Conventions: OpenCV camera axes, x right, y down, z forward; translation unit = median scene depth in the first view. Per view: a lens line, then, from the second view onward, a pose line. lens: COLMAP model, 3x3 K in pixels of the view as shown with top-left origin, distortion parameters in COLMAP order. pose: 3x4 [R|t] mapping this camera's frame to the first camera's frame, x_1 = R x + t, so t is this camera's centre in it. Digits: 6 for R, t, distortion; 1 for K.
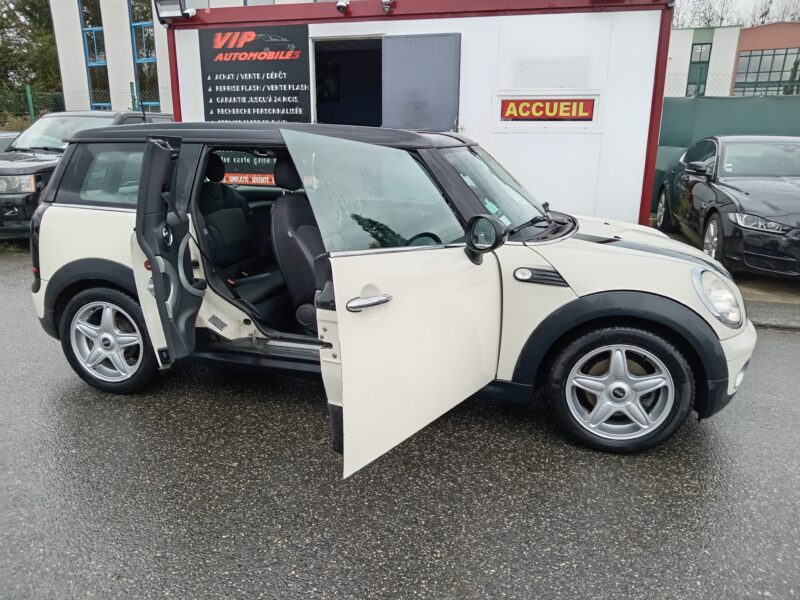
lens RADIAL K [[611.7, 0, 400.3], [0, 611.7, 301.4], [0, 0, 1]] dist [0.030457, -0.029458]
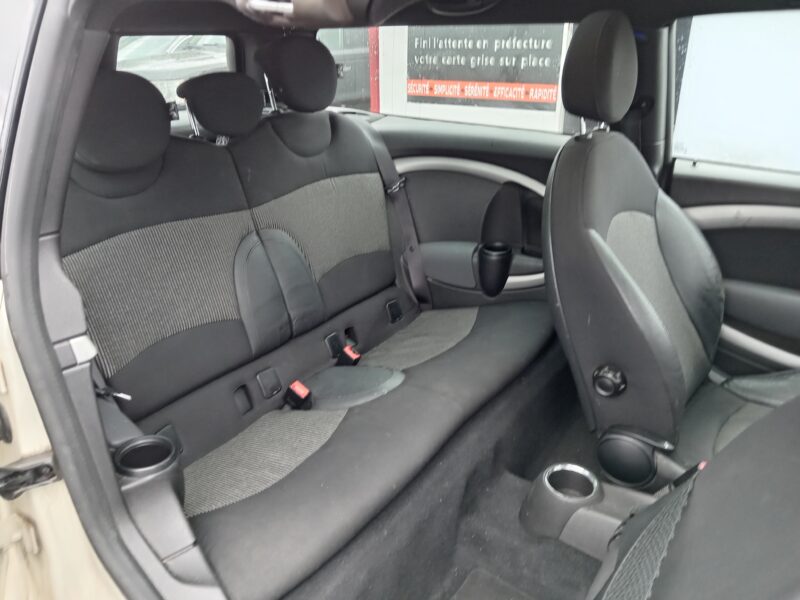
lens RADIAL K [[611.7, 0, 399.7], [0, 611.7, 300.0], [0, 0, 1]] dist [0.030457, -0.029458]
pose [[0.928966, 0.142042, -0.341826, -0.083861], [-0.092067, 0.983088, 0.158306, -0.131877], [0.358532, -0.115590, 0.926334, 0.588090]]
